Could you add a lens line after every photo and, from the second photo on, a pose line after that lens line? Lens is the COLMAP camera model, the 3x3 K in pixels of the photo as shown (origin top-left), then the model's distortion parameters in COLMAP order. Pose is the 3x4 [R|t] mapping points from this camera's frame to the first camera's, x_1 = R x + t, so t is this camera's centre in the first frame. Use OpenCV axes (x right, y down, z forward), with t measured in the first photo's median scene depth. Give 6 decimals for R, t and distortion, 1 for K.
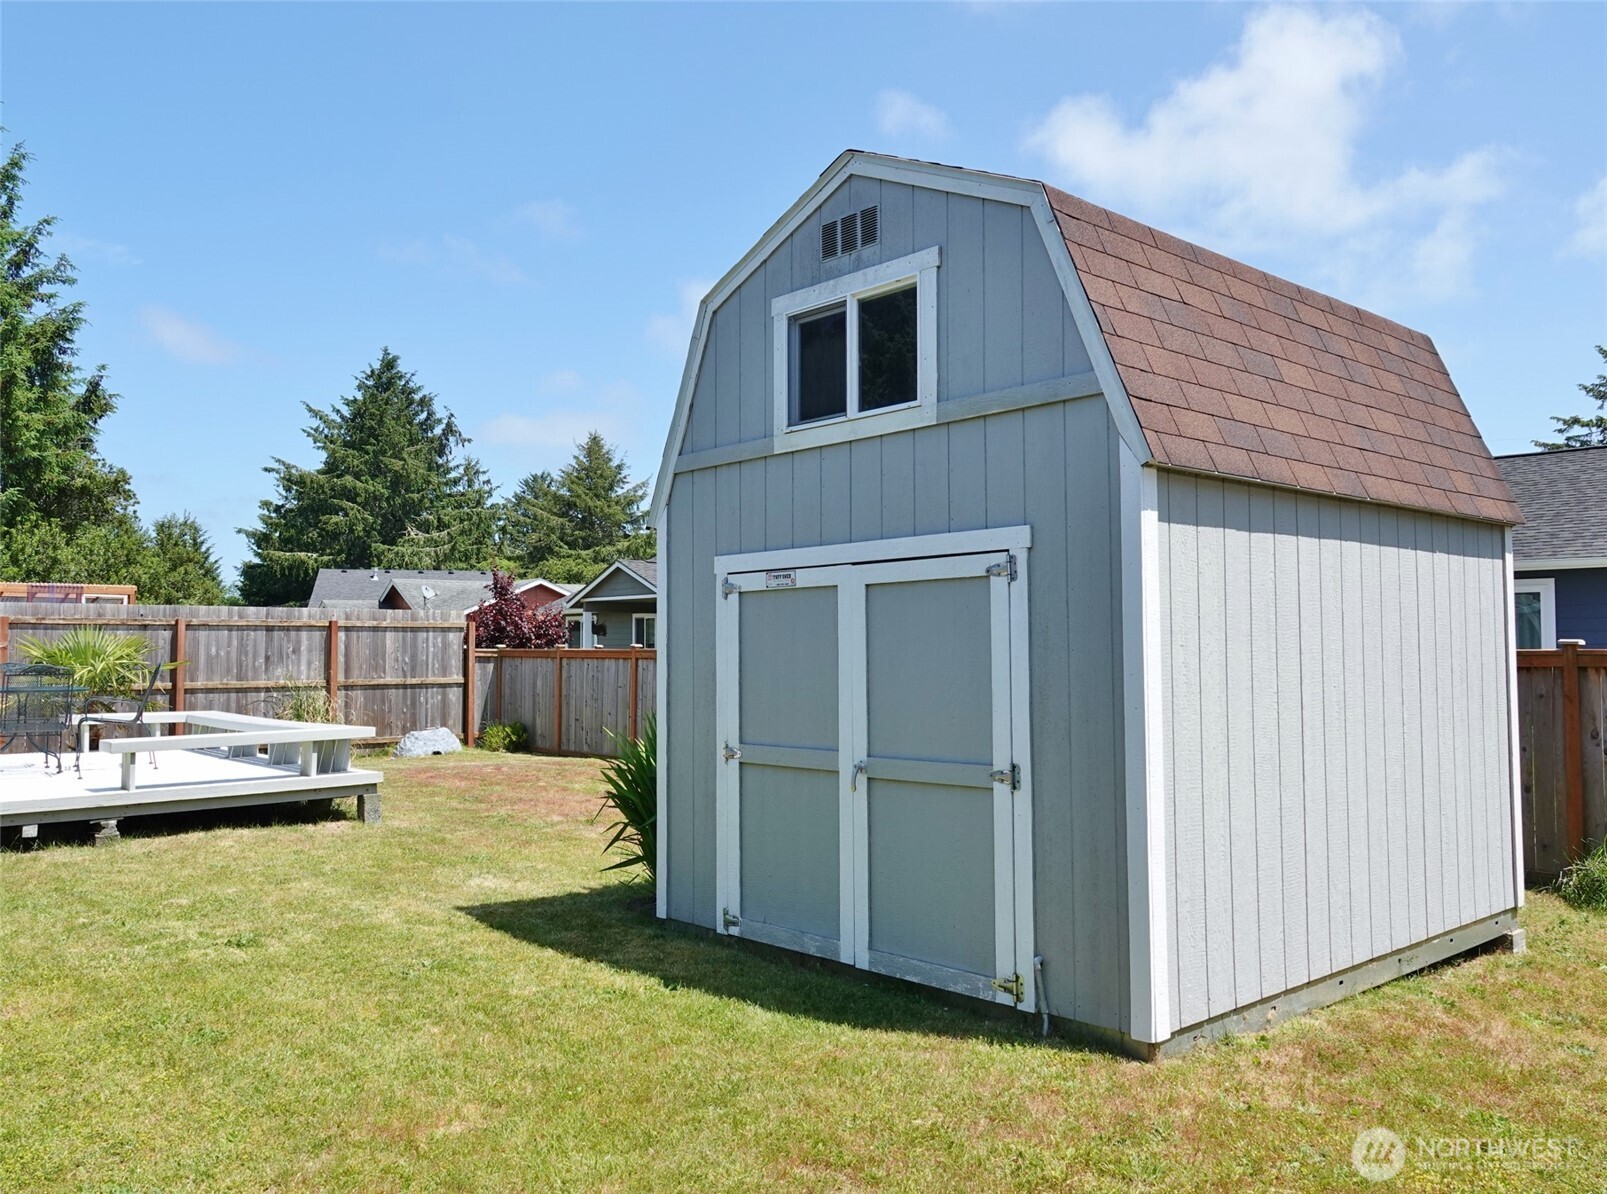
lens RADIAL K [[1263.9, 0, 808.2], [0, 1263.9, 593.4], [0, 0, 1]] dist [0.008269, 0.000334]
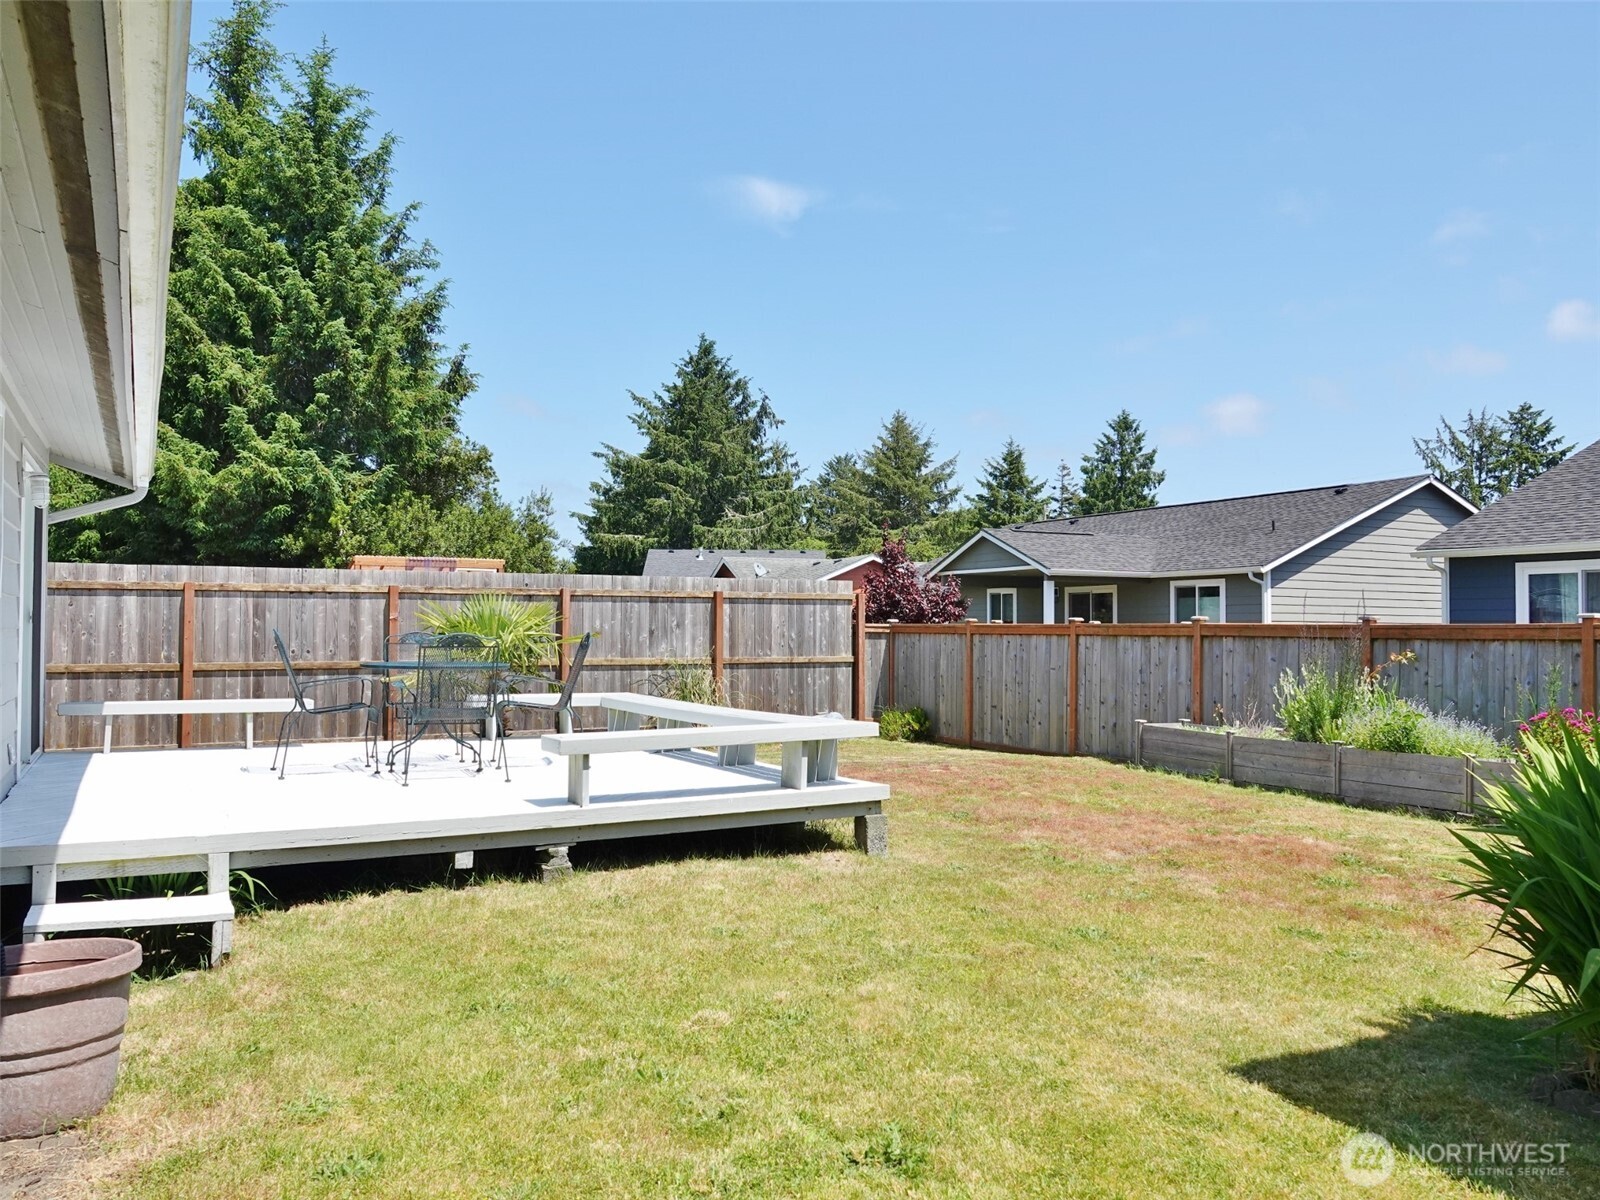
lens RADIAL K [[1242.5, 0, 808.6], [0, 1242.5, 598.9], [0, 0, 1]] dist [0.007732, 0.002839]
pose [[0.974535, -0.001393, -0.224231, -0.072082], [0.005624, 0.999818, 0.018232, 0.007041], [0.224165, -0.019029, 0.974365, 0.097175]]
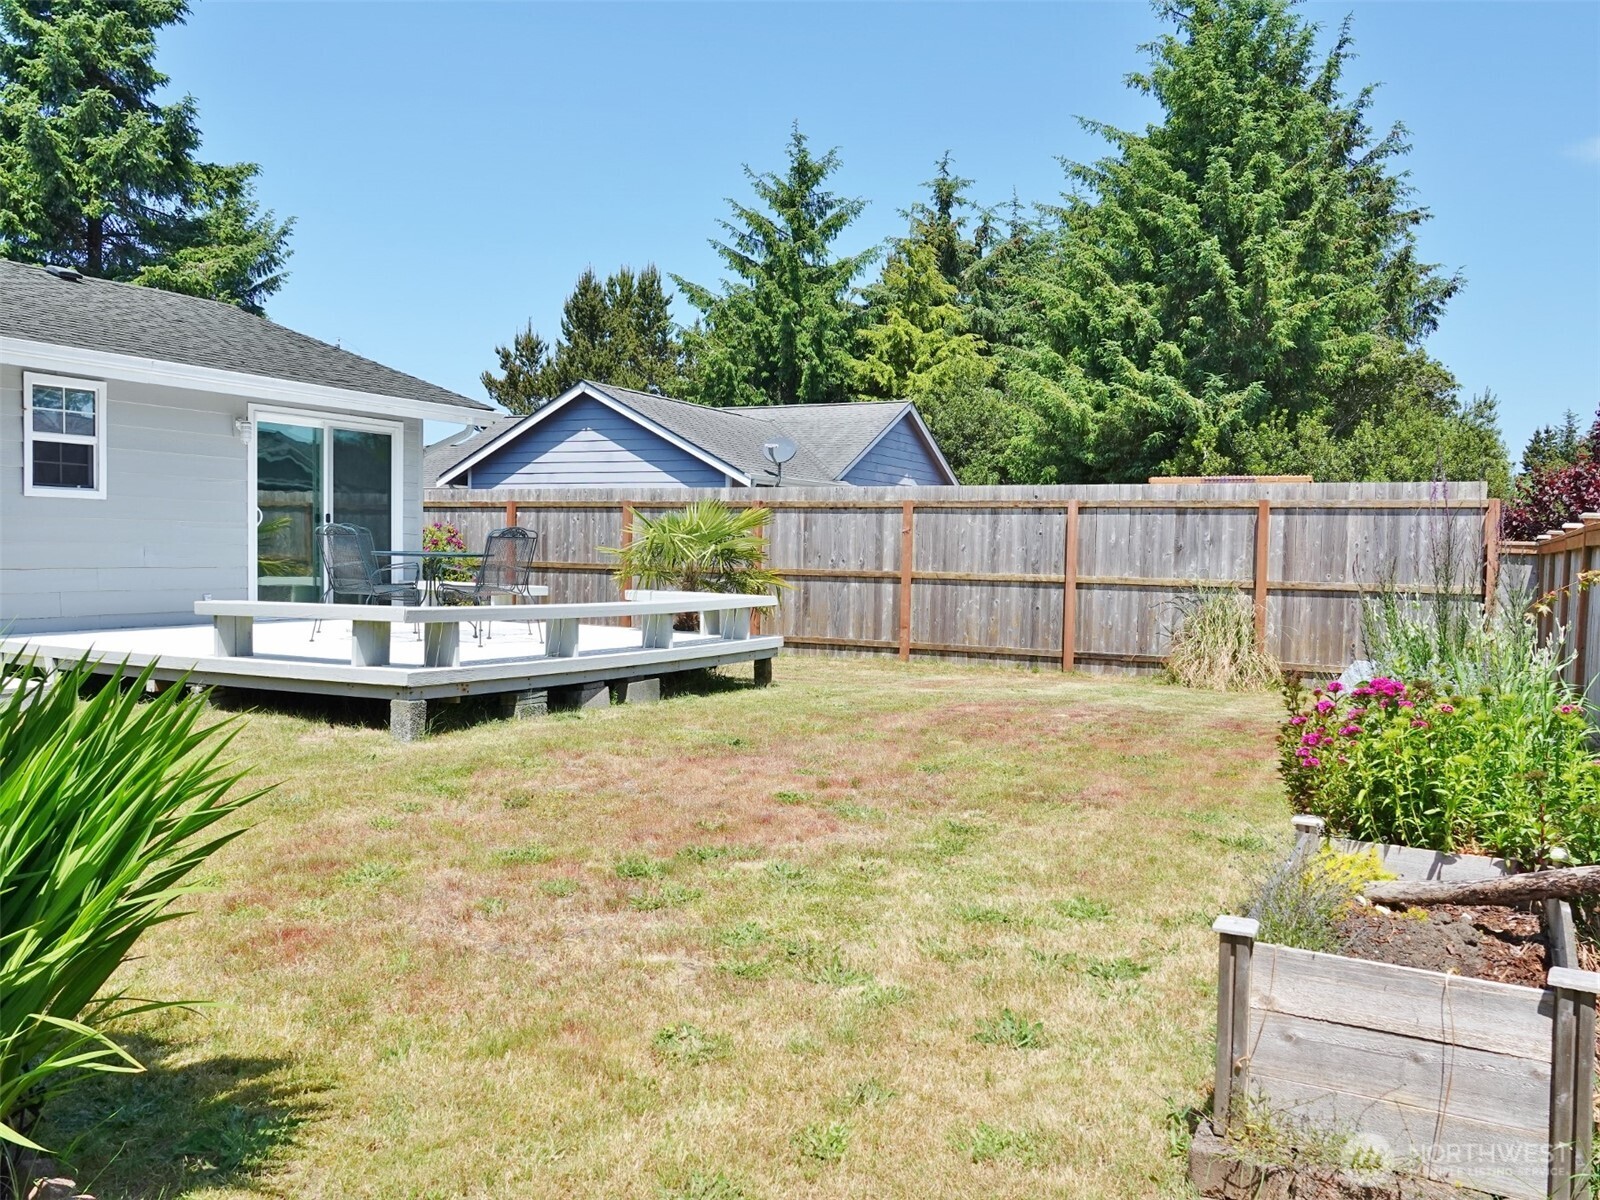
lens RADIAL K [[1242.5, 0, 808.6], [0, 1242.5, 598.9], [0, 0, 1]] dist [0.007732, 0.002839]
pose [[0.363252, 0.043805, -0.930660, 0.127130], [0.019552, 0.998316, 0.054621, 0.021639], [0.931486, -0.038037, 0.361784, 0.308292]]
